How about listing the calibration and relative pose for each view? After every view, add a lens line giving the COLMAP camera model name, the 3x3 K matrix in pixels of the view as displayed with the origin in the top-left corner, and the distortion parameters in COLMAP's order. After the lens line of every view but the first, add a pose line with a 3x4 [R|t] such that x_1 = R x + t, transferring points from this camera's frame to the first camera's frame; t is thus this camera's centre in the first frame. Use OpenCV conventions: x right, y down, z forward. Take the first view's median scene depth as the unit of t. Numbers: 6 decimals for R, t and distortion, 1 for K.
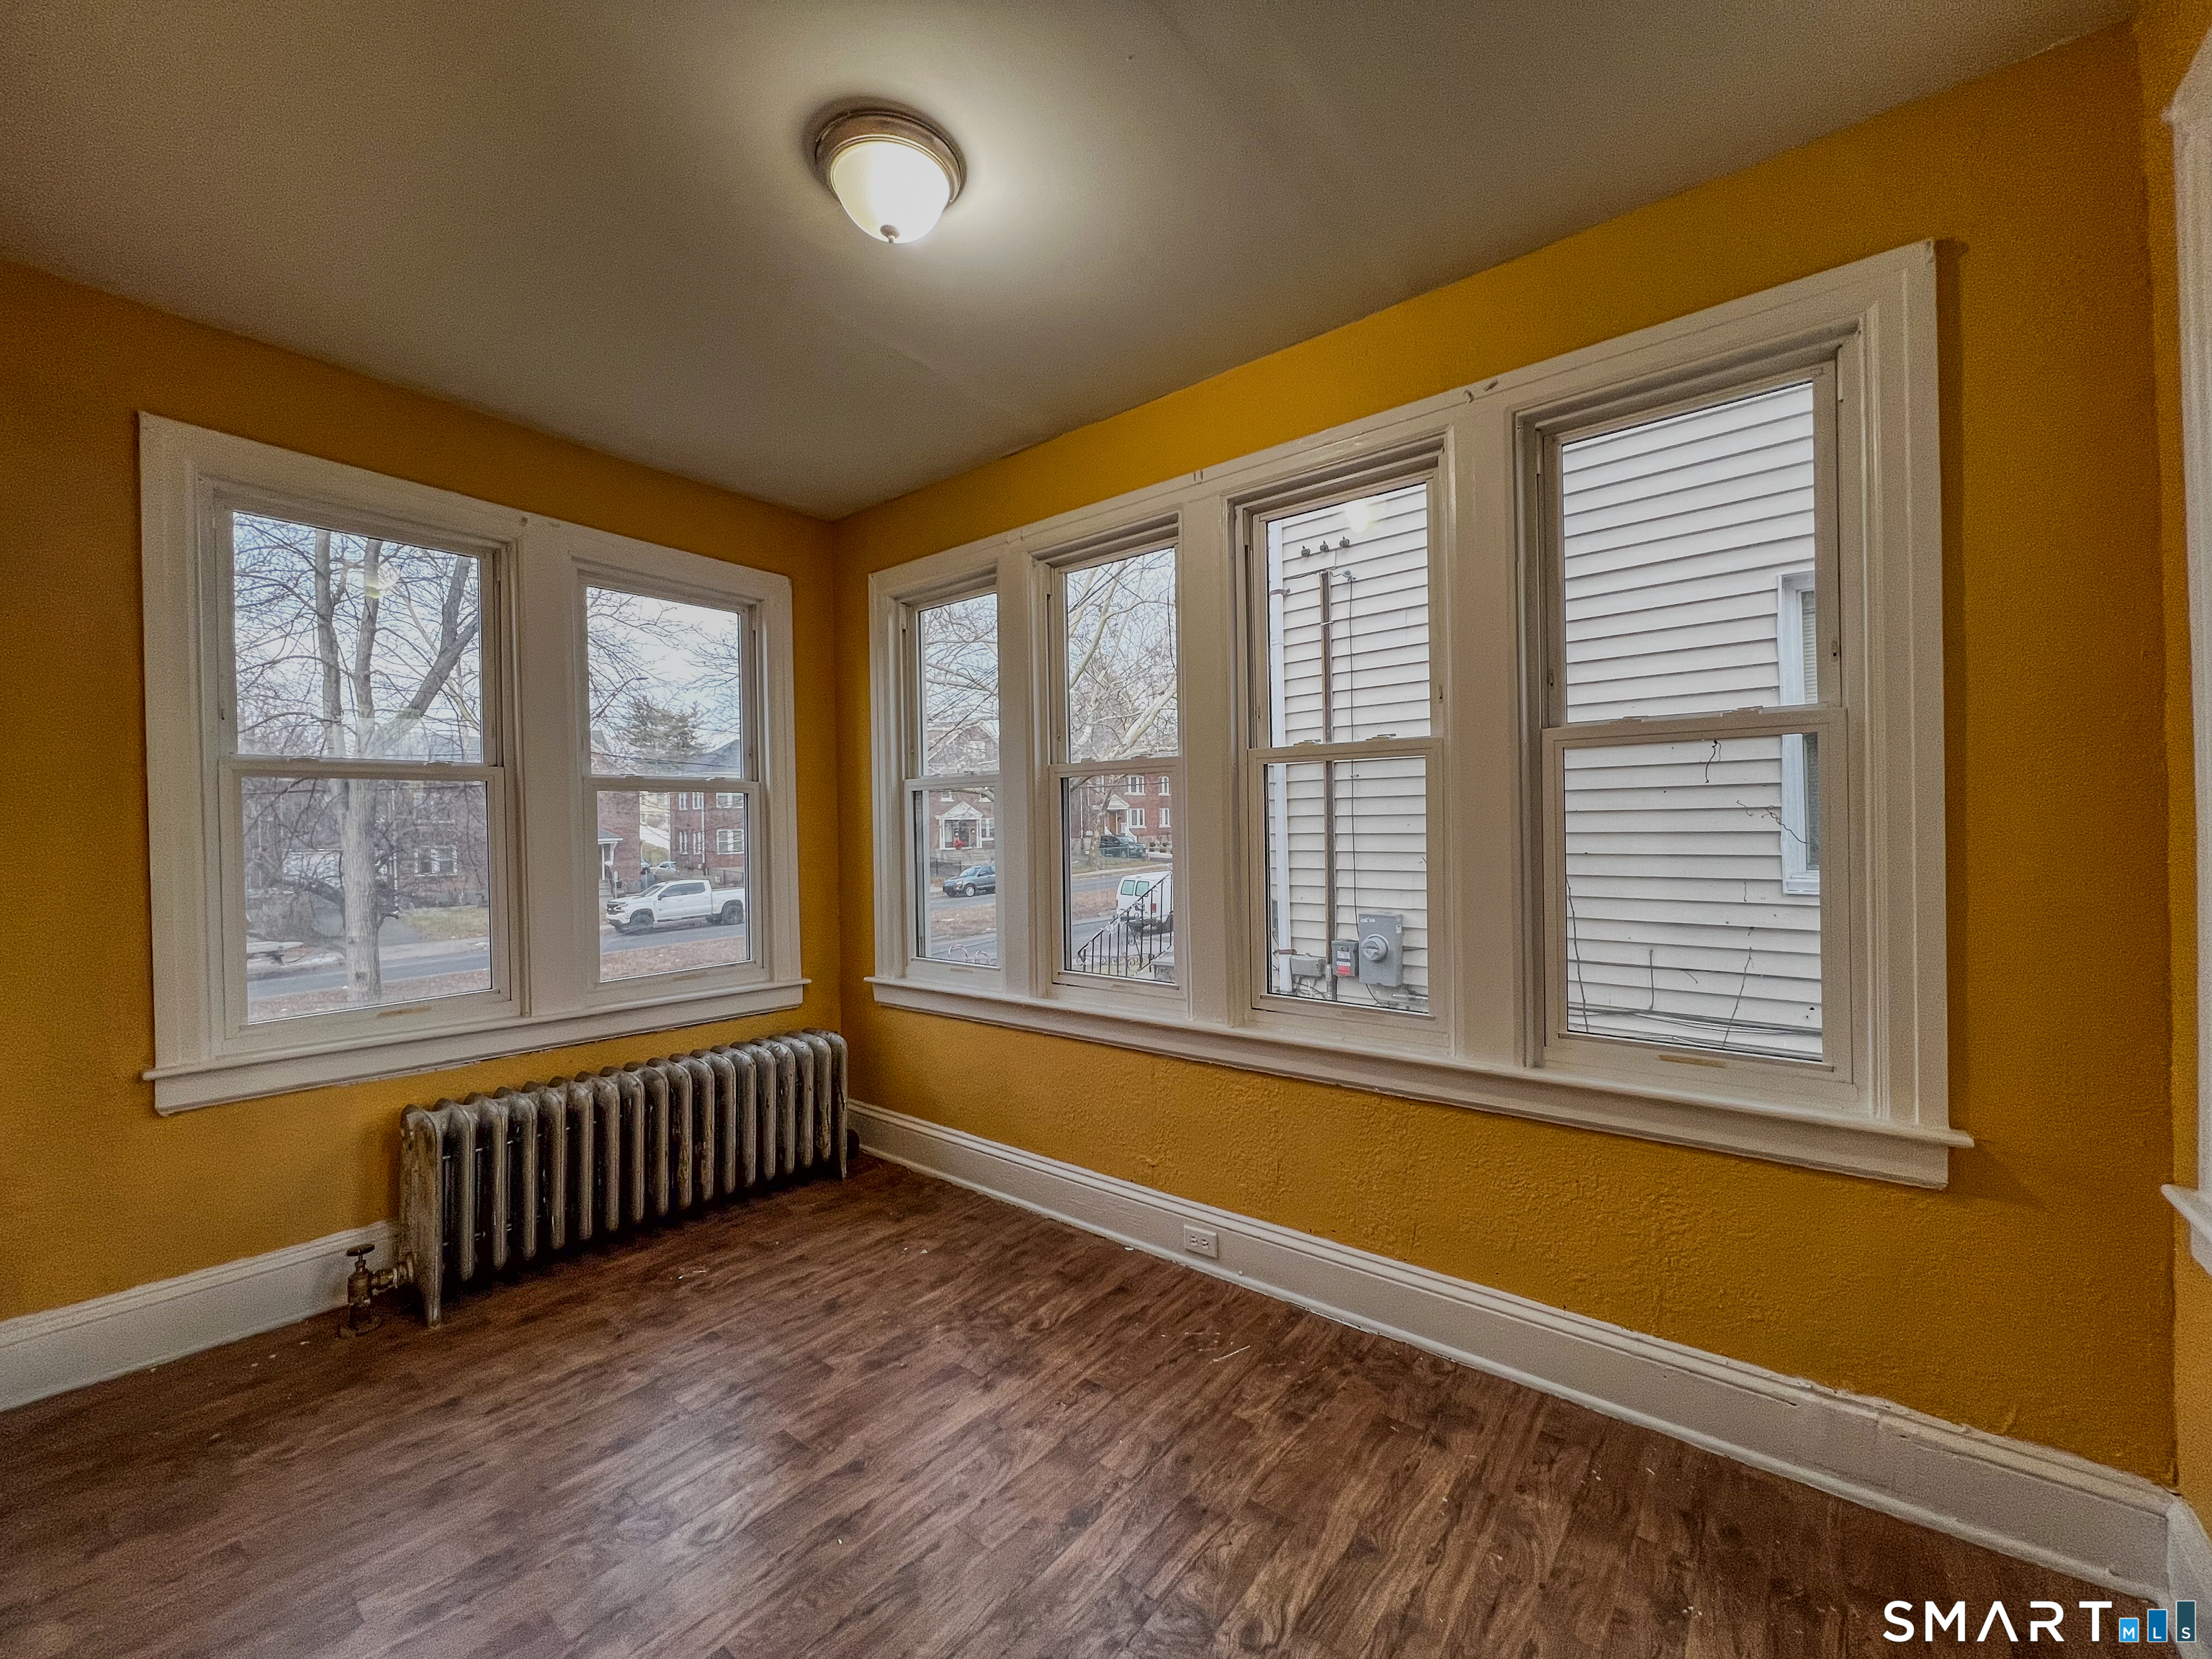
lens RADIAL K [[882.6, 0, 1106.0], [0, 882.6, 829.5], [0, 0, 1]] dist [-0.000464, -0.000152]
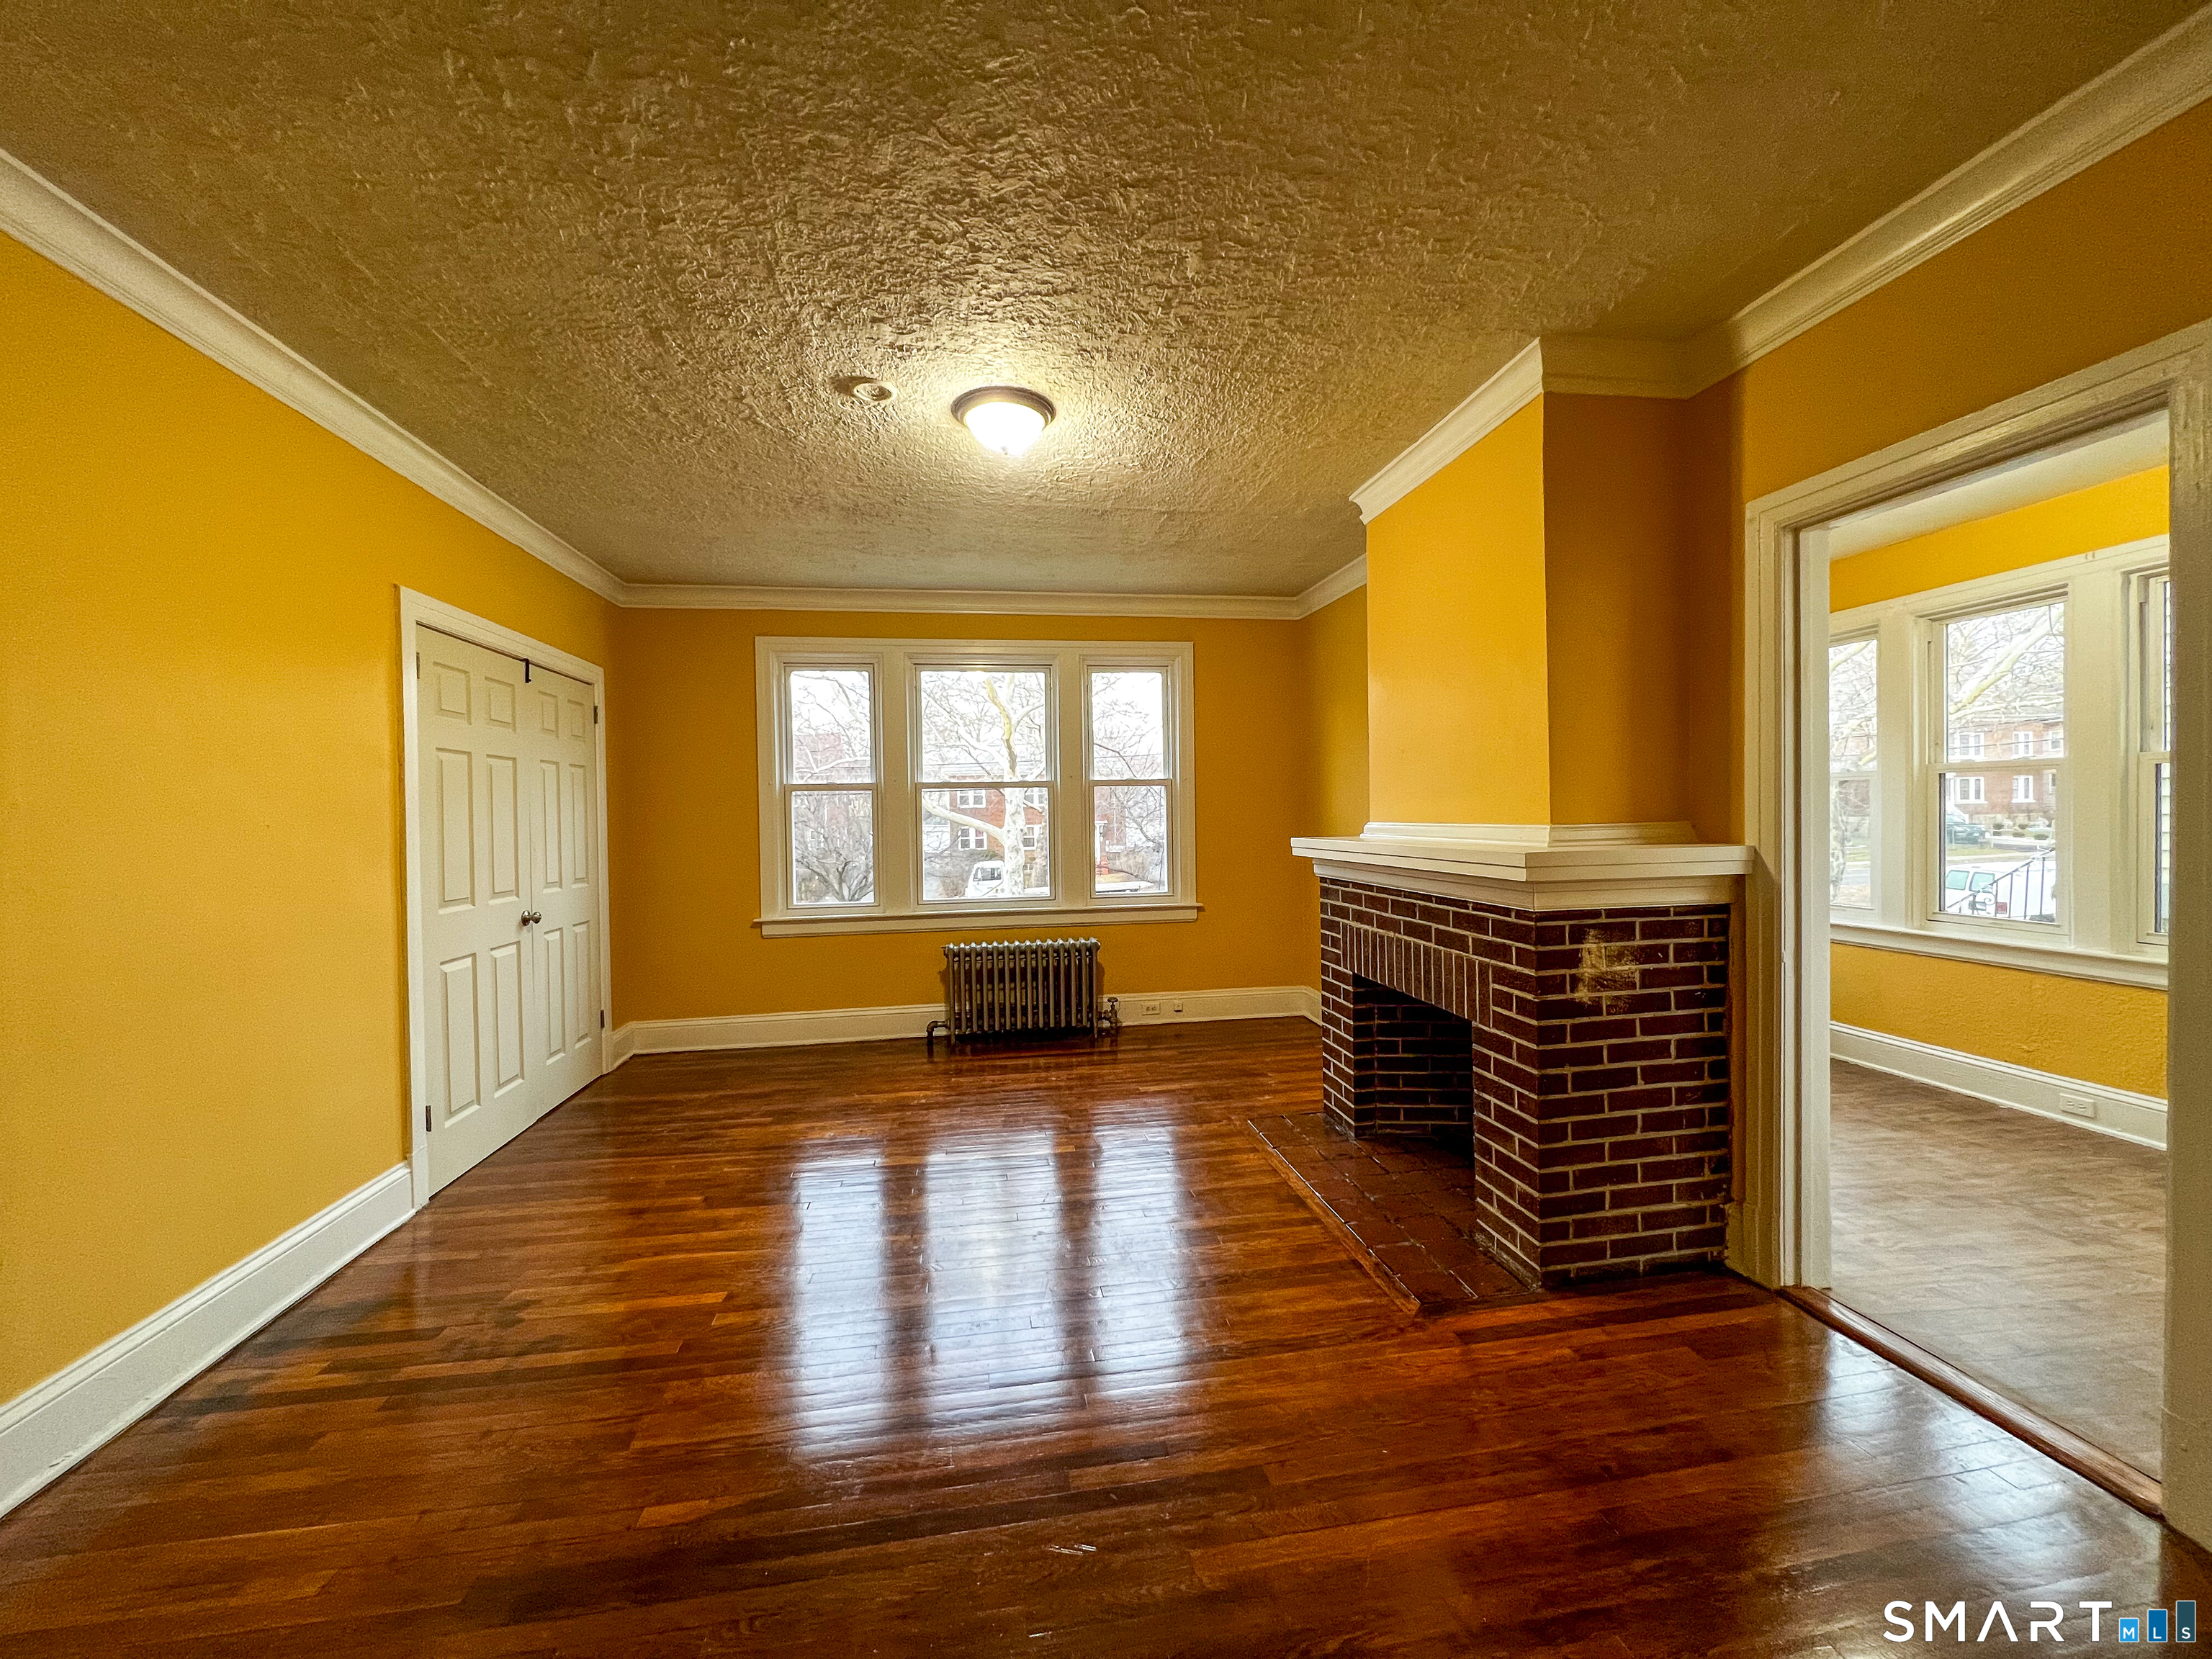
lens RADIAL K [[882.6, 0, 1106.0], [0, 882.6, 829.5], [0, 0, 1]] dist [-0.000464, -0.000152]
pose [[0.740551, 0.016771, -0.671791, -0.093217], [0.001252, 0.999652, 0.026335, -0.008809], [0.671999, -0.020343, 0.740272, -0.974841]]
